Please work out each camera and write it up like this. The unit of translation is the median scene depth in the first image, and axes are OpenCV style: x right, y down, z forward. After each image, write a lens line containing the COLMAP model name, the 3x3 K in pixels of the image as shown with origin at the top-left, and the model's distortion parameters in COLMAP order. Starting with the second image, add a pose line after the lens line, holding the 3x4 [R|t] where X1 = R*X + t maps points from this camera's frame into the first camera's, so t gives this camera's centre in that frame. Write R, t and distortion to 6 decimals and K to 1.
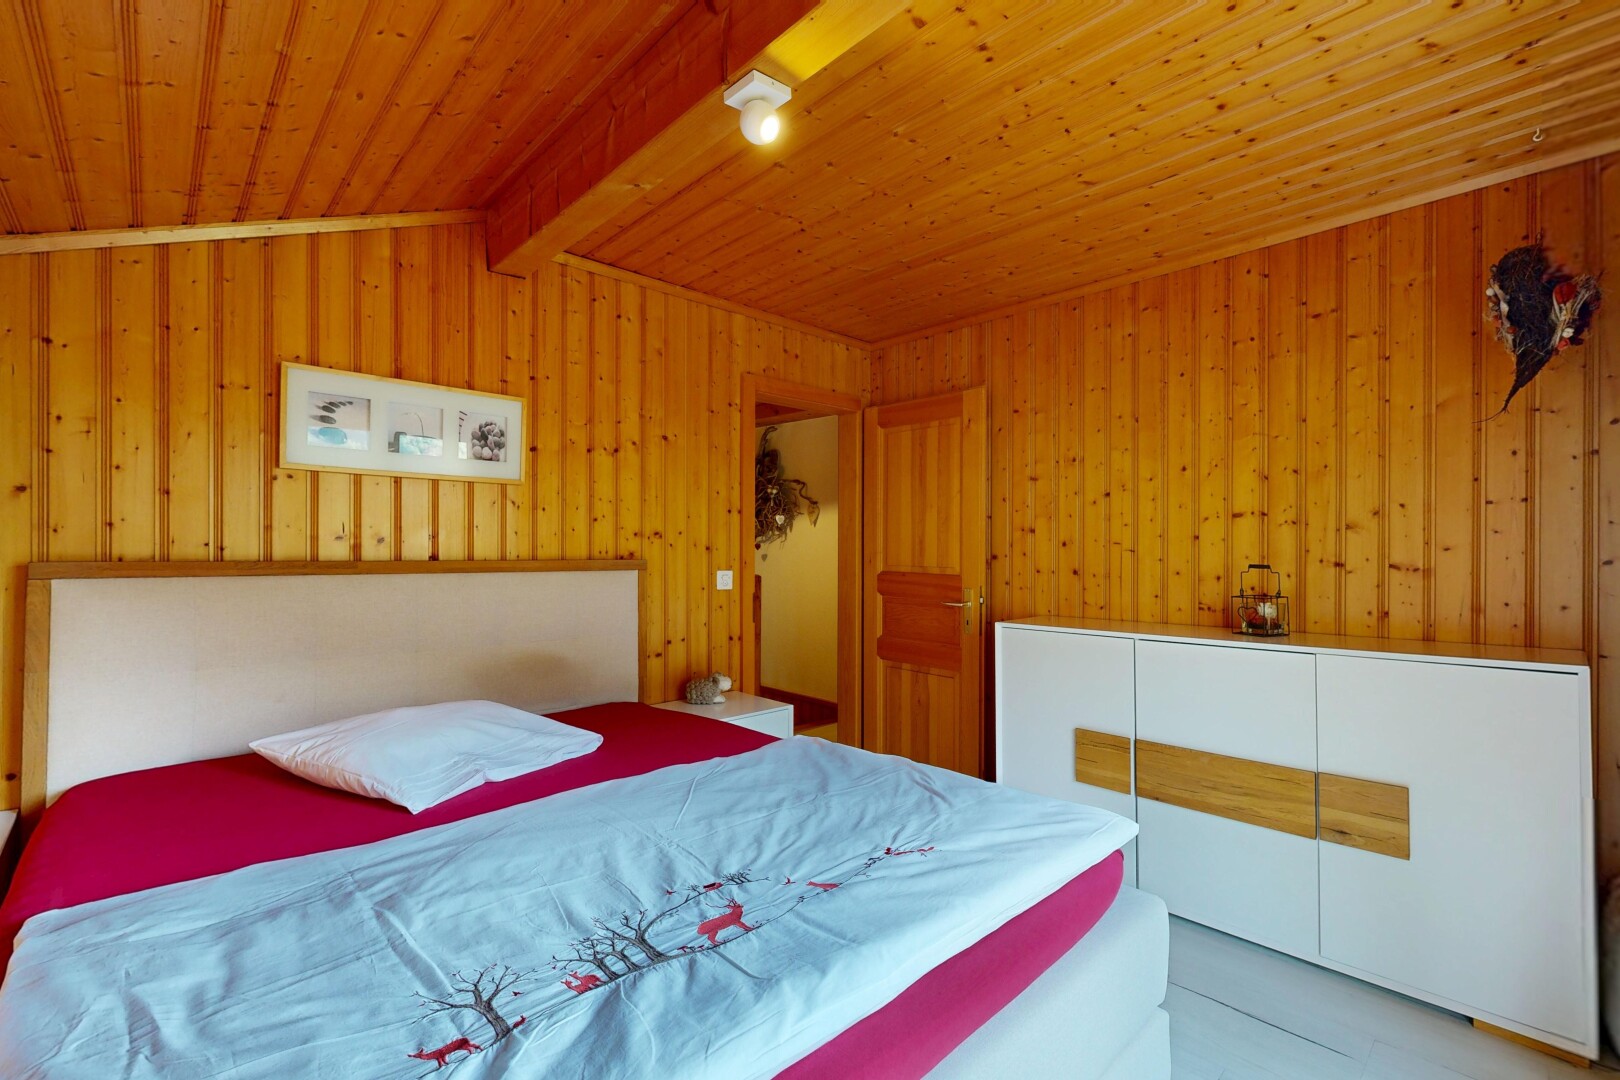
lens RADIAL K [[697.8, 0, 809.7], [0, 697.8, 545.8], [0, 0, 1]] dist [-0.001791, 0.000120]
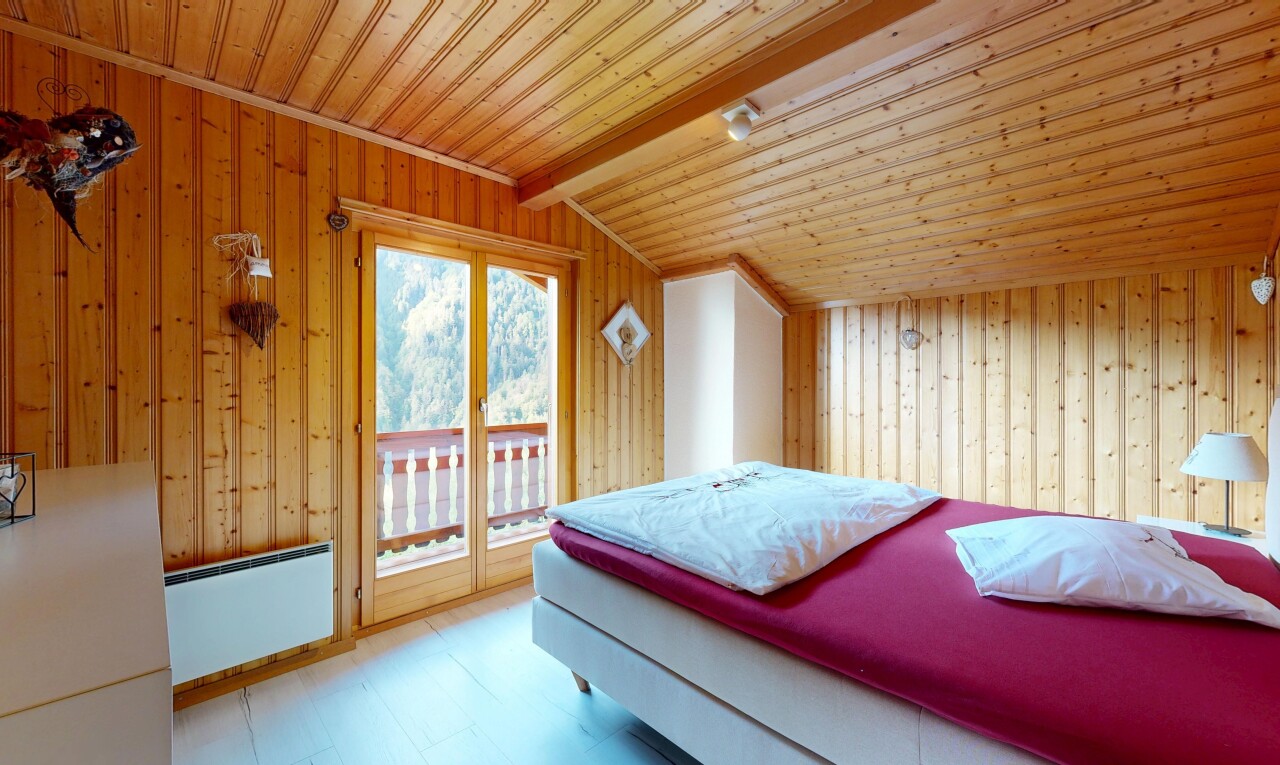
lens RADIAL K [[496.9, 0, 644.7], [0, 496.9, 376.9], [0, 0, 1]] dist [-0.000244, -0.000003]
pose [[-0.999295, 0.001167, -0.037516, 0.205792], [0.001566, 0.999942, -0.010618, 0.019608], [0.037501, -0.010669, -0.999240, 2.194899]]
